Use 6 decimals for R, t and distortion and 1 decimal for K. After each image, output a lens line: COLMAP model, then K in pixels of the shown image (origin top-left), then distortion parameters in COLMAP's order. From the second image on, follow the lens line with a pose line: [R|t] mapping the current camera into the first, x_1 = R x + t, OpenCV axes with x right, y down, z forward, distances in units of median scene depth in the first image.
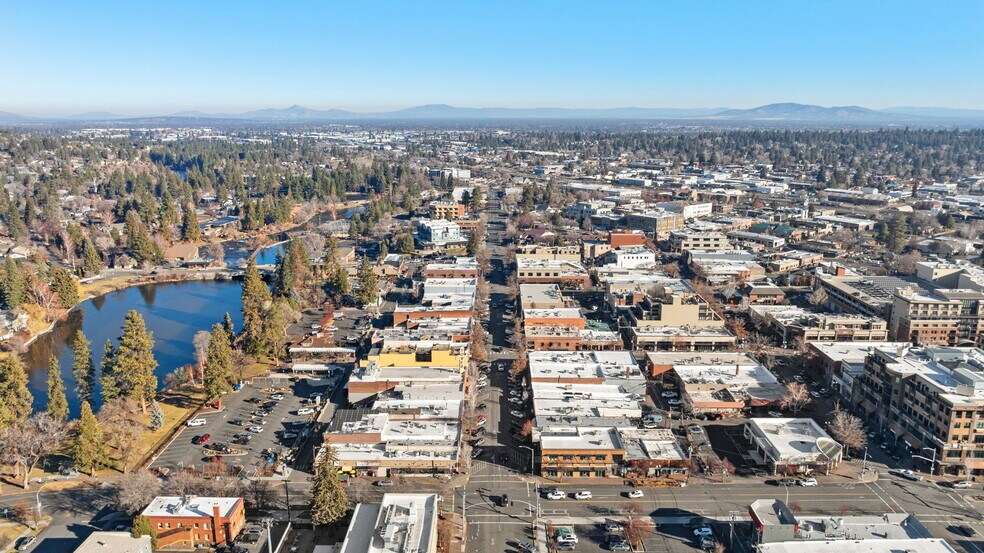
lens RADIAL K [[694.7, 0, 492.0], [0, 694.7, 276.5], [0, 0, 1]] dist [-0.016175, 0.001084]
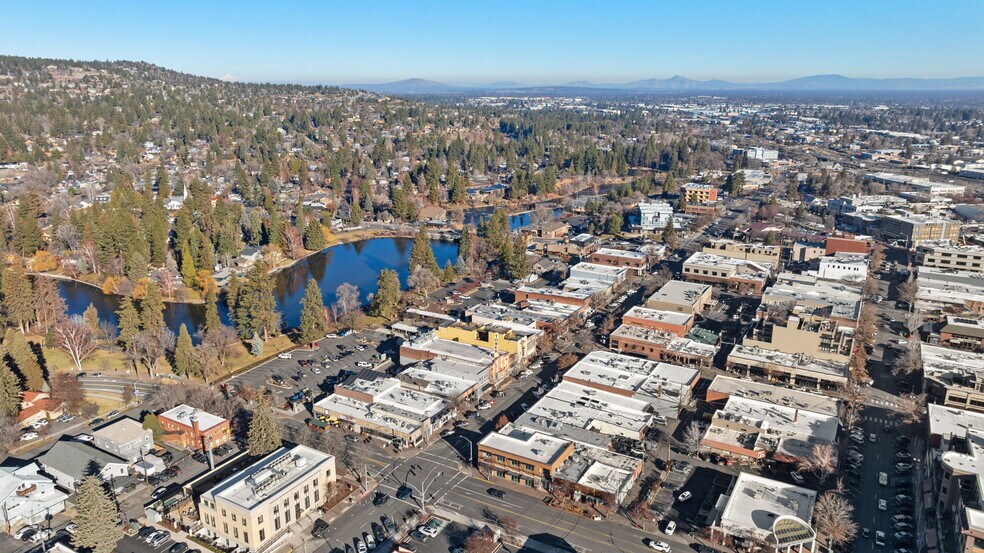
lens RADIAL K [[681.1, 0, 511.1], [0, 681.1, 276.5], [0, 0, 1]] dist [-0.013595, -0.000708]
pose [[0.874122, 0.132718, -0.467223, 0.273182], [-0.111205, 0.991078, 0.073470, -0.036412], [0.472805, -0.012264, 0.881082, 0.073080]]
